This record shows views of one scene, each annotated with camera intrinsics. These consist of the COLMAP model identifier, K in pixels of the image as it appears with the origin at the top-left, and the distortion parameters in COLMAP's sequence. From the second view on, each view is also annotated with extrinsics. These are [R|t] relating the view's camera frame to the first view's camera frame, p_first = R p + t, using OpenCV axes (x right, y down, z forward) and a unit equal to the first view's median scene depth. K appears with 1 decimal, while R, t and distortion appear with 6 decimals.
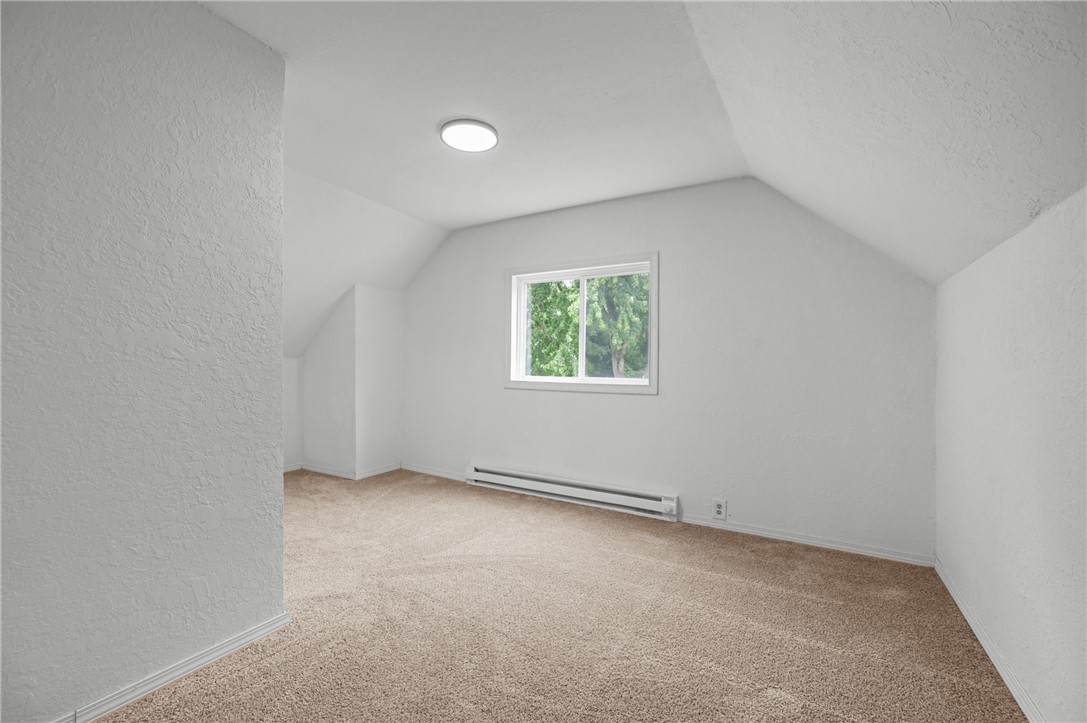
lens RADIAL K [[434.6, 0, 540.8], [0, 434.6, 360.0], [0, 0, 1]] dist [-0.000848, -0.000653]
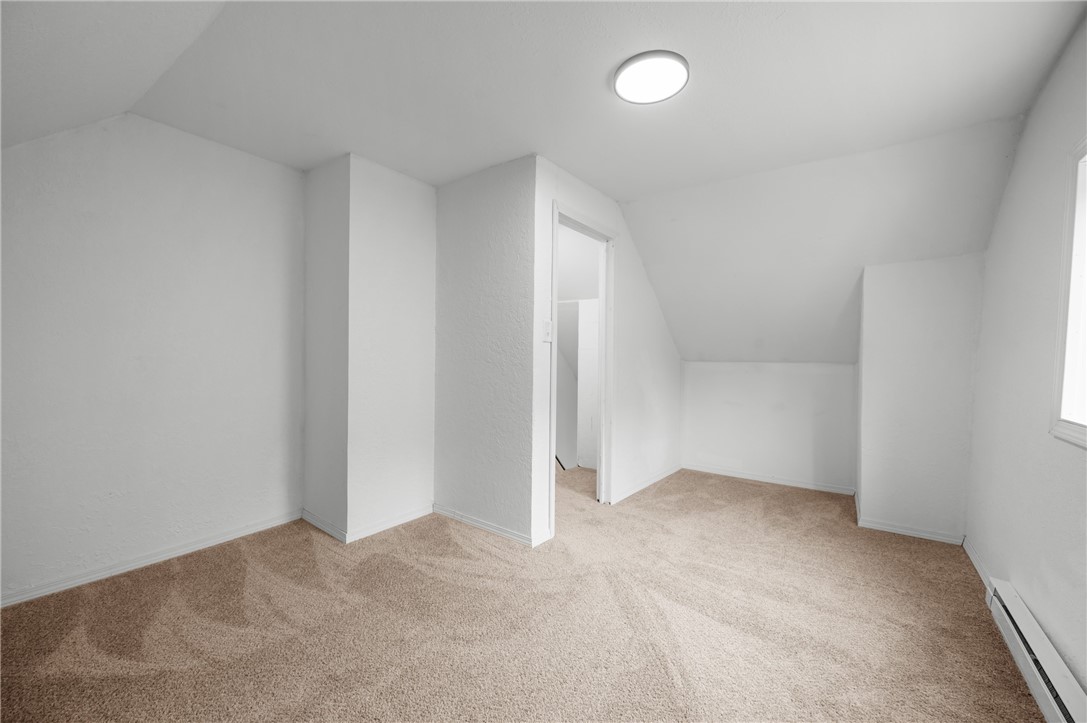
lens RADIAL K [[434.6, 0, 539.4], [0, 434.6, 361.9], [0, 0, 1]] dist [-0.000848, -0.000653]
pose [[-0.094712, 0.001138, -0.995504, 0.462358], [-0.011452, 0.999932, 0.002232, -0.004285], [0.995439, 0.011612, -0.094692, 0.634058]]
